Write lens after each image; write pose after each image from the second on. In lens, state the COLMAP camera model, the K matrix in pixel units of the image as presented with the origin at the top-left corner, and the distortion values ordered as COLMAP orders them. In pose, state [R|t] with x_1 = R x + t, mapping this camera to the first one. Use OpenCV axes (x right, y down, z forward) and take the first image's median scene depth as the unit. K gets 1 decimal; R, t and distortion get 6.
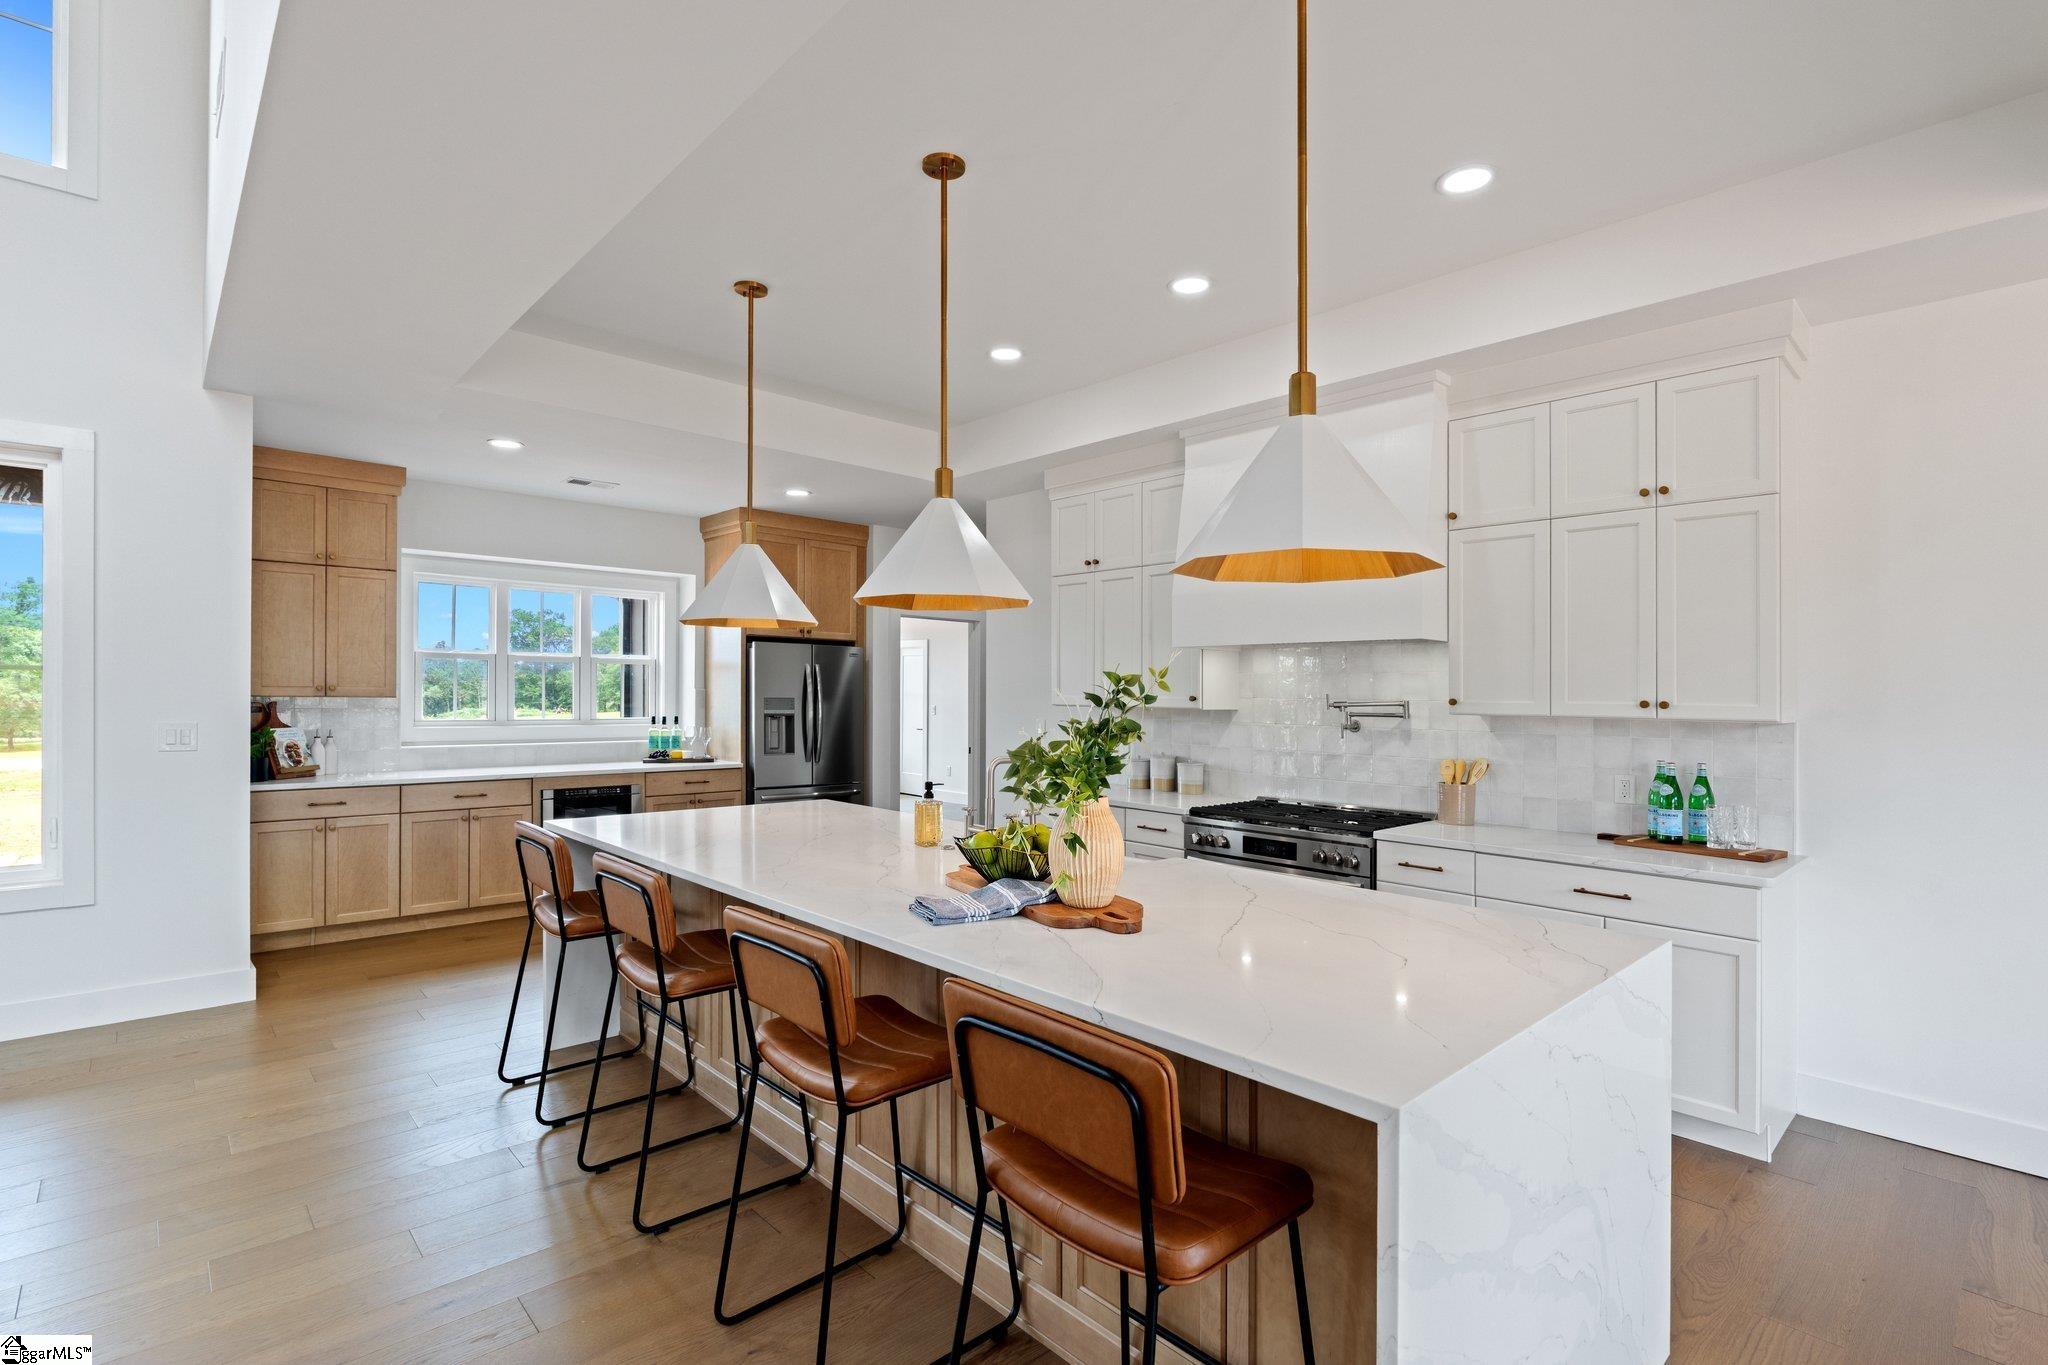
lens RADIAL K [[933.6, 0, 1030.7], [0, 933.6, 704.8], [0, 0, 1]] dist [0.002181, -0.000137]
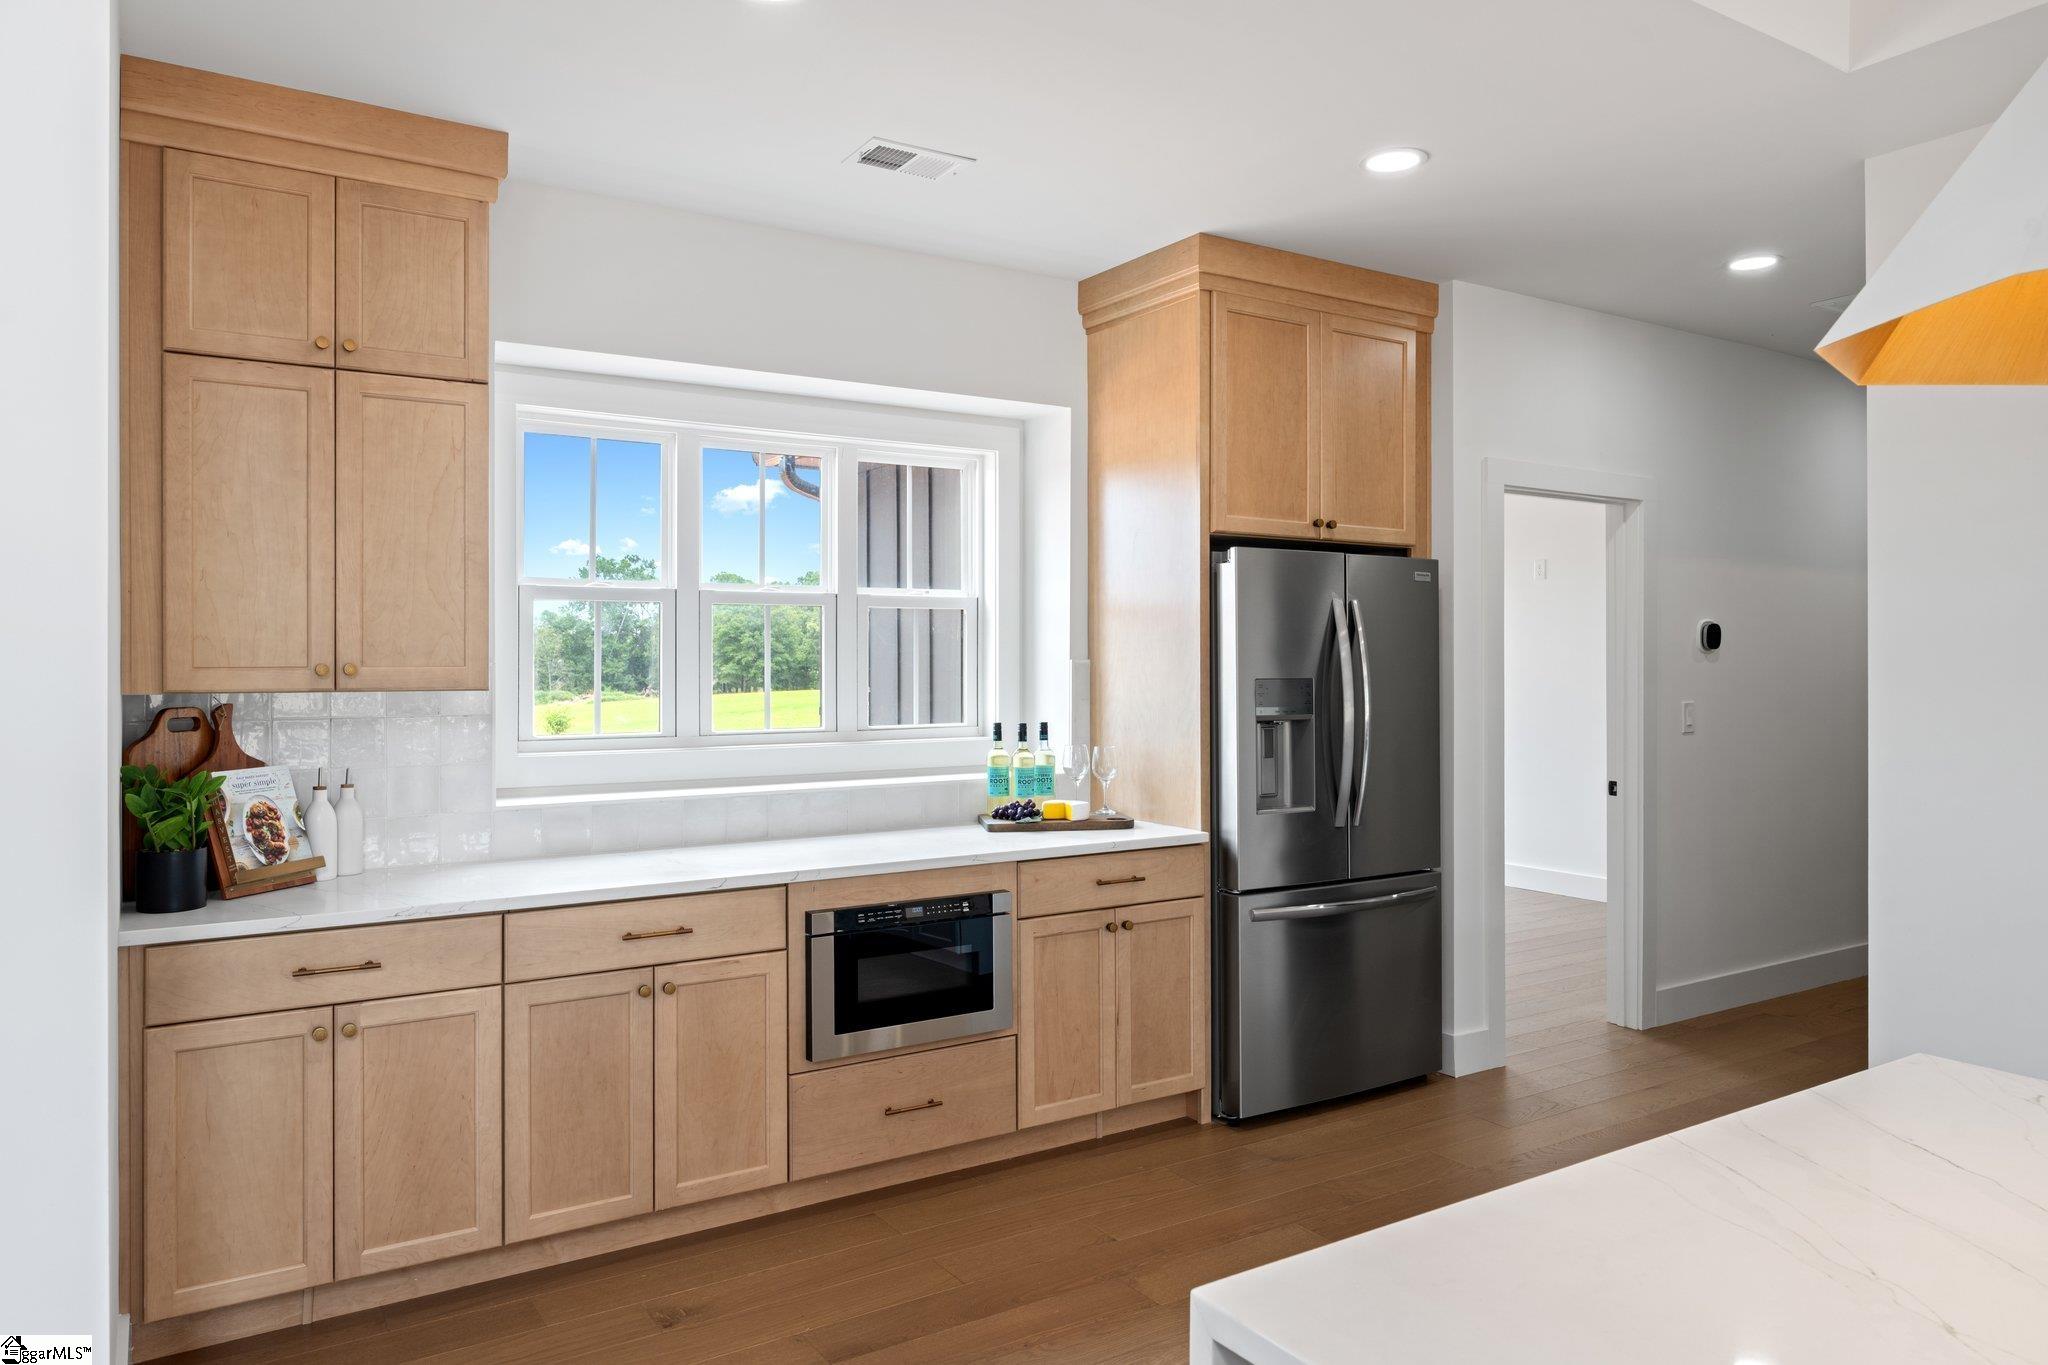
lens RADIAL K [[1356.6, 0, 1021.3], [0, 1356.6, 664.0], [0, 0, 1]] dist [-0.001461, 0.000055]
pose [[0.980239, -0.012097, -0.197445, -0.331929], [0.010111, 0.999888, -0.011062, -0.010508], [0.197556, 0.008847, 0.980252, 0.461891]]
